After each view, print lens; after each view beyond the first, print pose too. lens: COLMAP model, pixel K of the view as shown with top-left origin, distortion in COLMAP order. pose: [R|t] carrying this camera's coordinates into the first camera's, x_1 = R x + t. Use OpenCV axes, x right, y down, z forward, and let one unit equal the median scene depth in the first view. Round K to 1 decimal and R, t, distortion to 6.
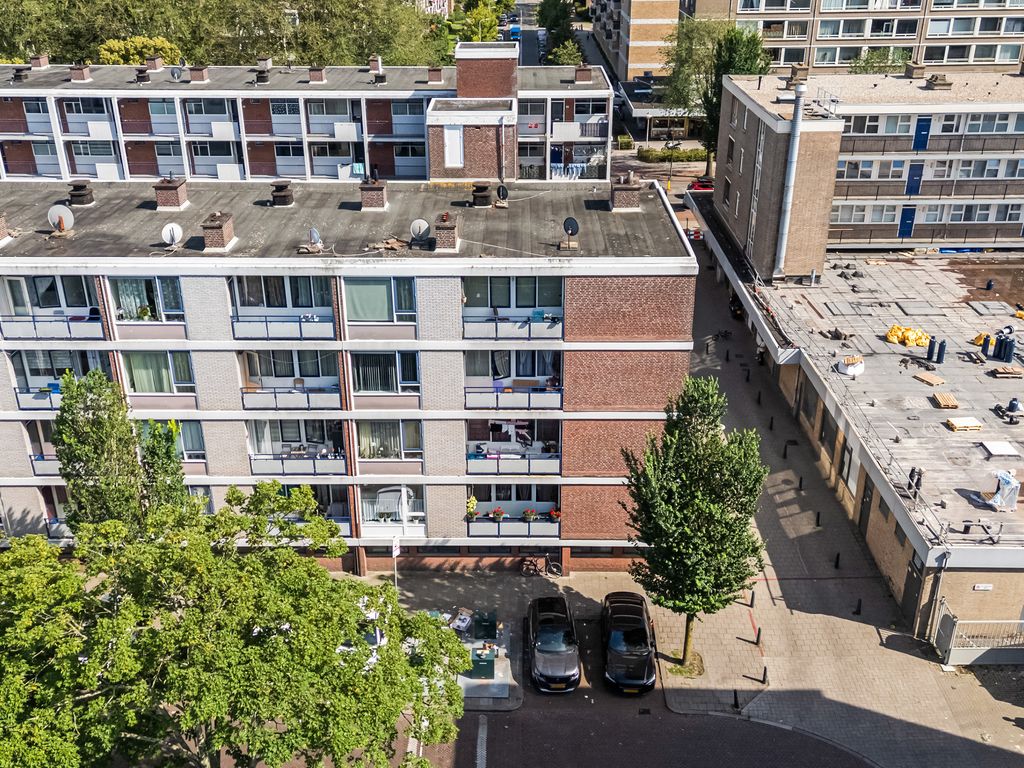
lens RADIAL K [[1001.9, 0, 512.0], [0, 1001.9, 384.0], [0, 0, 1]] dist [0.124635, -0.183972]
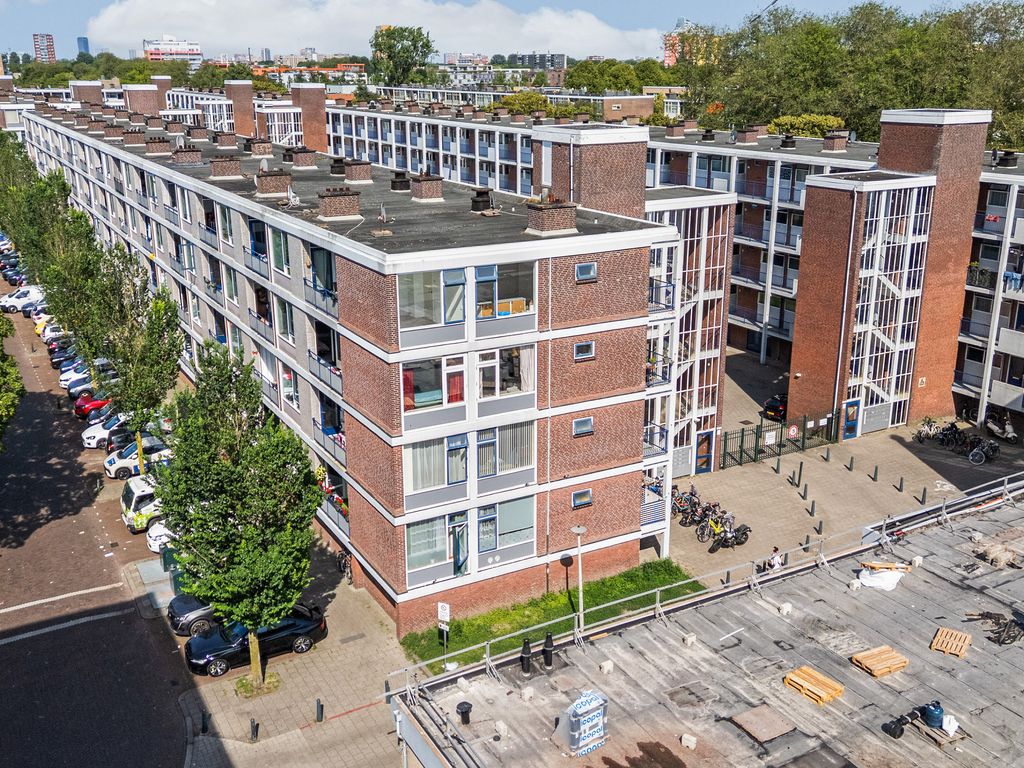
lens RADIAL K [[1016.5, 0, 512.0], [0, 1016.5, 384.0], [0, 0, 1]] dist [0.154997, -0.311985]
pose [[0.498219, 0.256749, -0.828165, 0.604214], [-0.368352, 0.927348, 0.065900, -0.070993], [0.784917, 0.272224, 0.556596, 0.372588]]
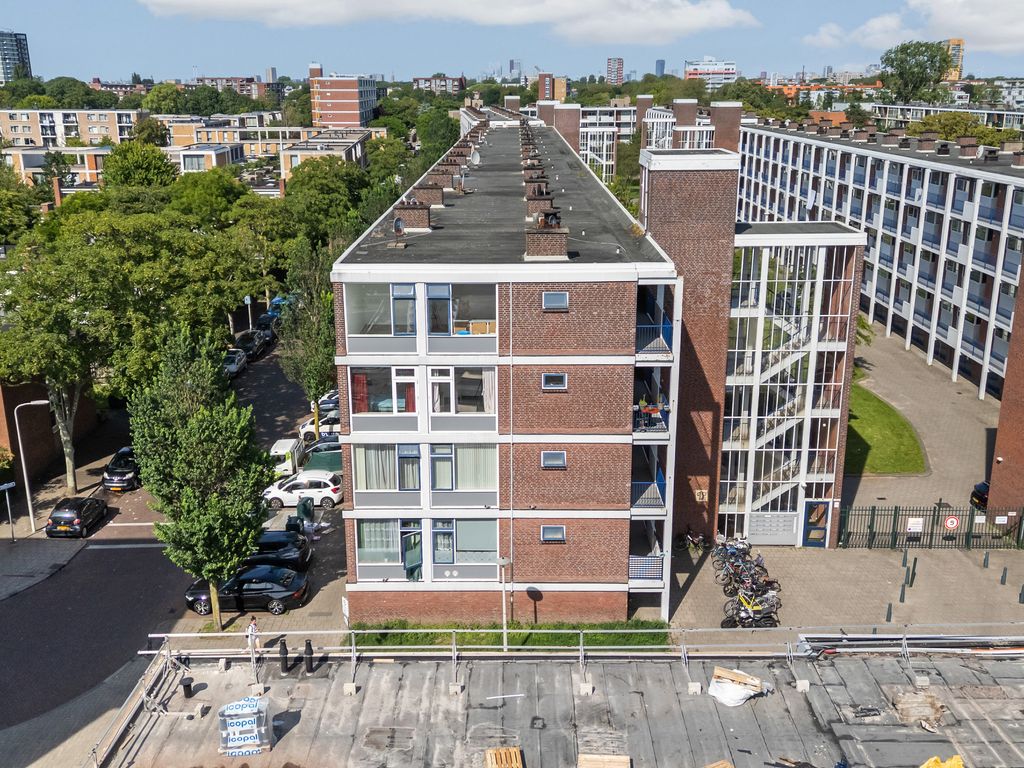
lens RADIAL K [[1001.9, 0, 512.0], [0, 1001.9, 384.0], [0, 0, 1]] dist [0.124635, -0.183972]
pose [[0.003803, 0.284998, -0.958521, 0.672912], [-0.424984, 0.868119, 0.256433, -0.203623], [0.905193, 0.406381, 0.124421, 0.648893]]
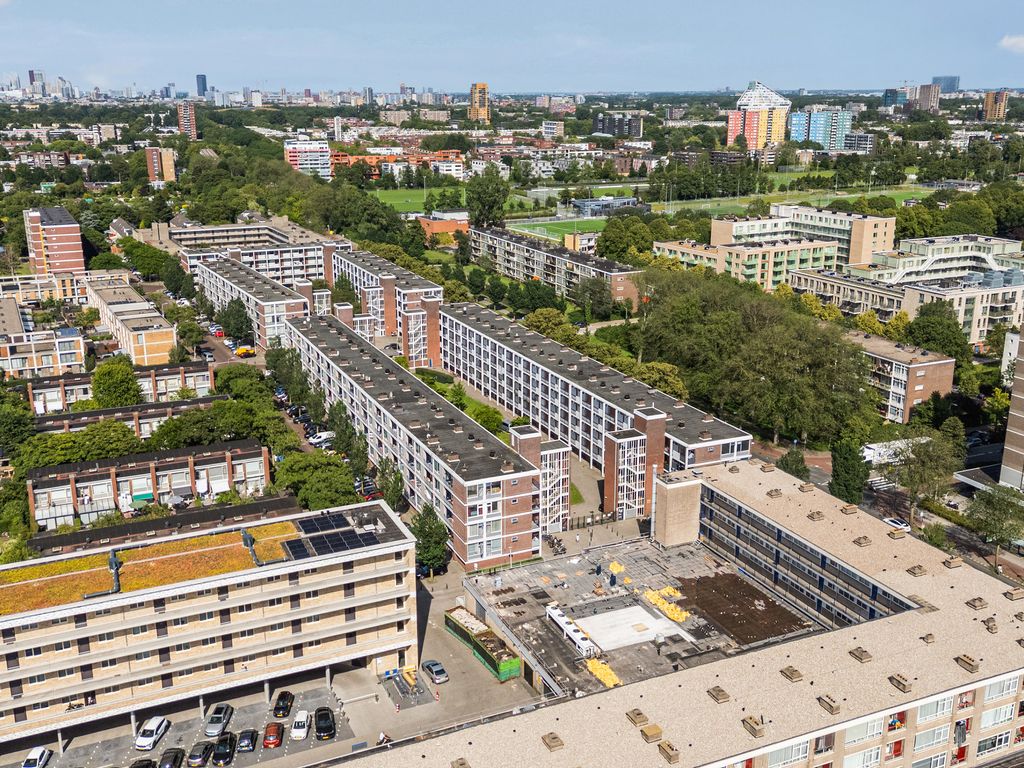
lens RADIAL K [[1016.5, 0, 512.0], [0, 1016.5, 384.0], [0, 0, 1]] dist [0.154997, -0.311985]
pose [[0.420363, 0.253053, -0.871355, 2.137685], [-0.386632, 0.918732, 0.080291, -0.511773], [0.820860, 0.303142, 0.484039, -0.511557]]
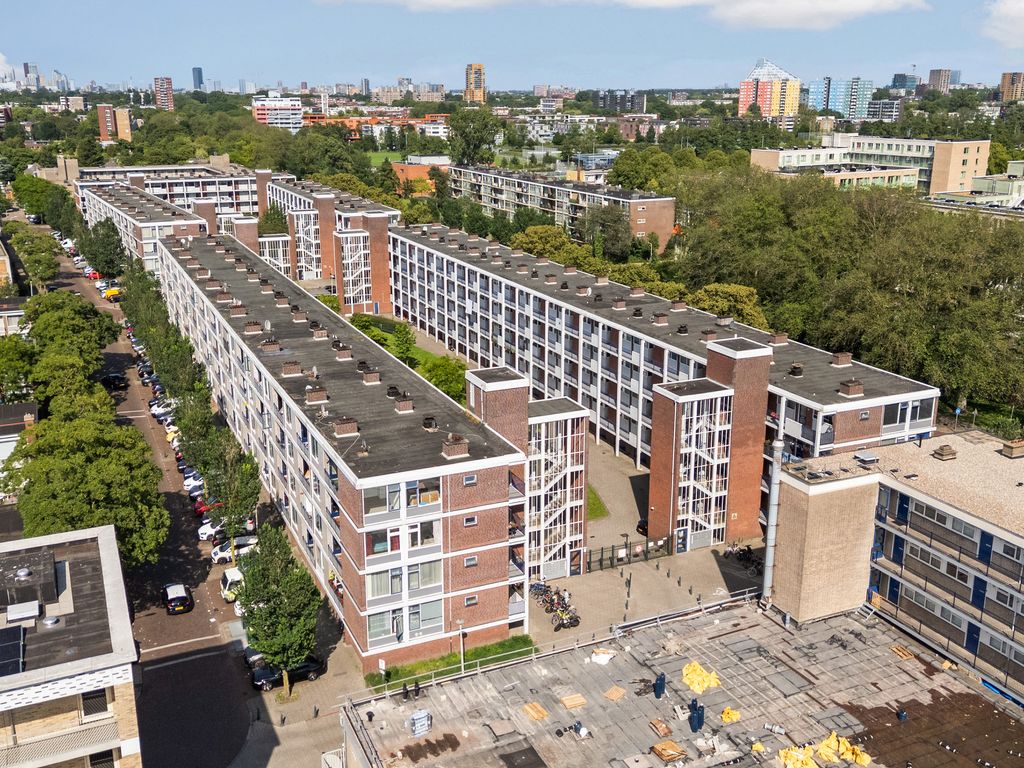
lens RADIAL K [[1001.9, 0, 512.0], [0, 1001.9, 384.0], [0, 0, 1]] dist [0.124635, -0.183972]
pose [[0.421224, 0.255766, -0.870146, 1.057070], [-0.387940, 0.918026, 0.082044, -0.313068], [0.819800, 0.303006, 0.485917, 0.196702]]
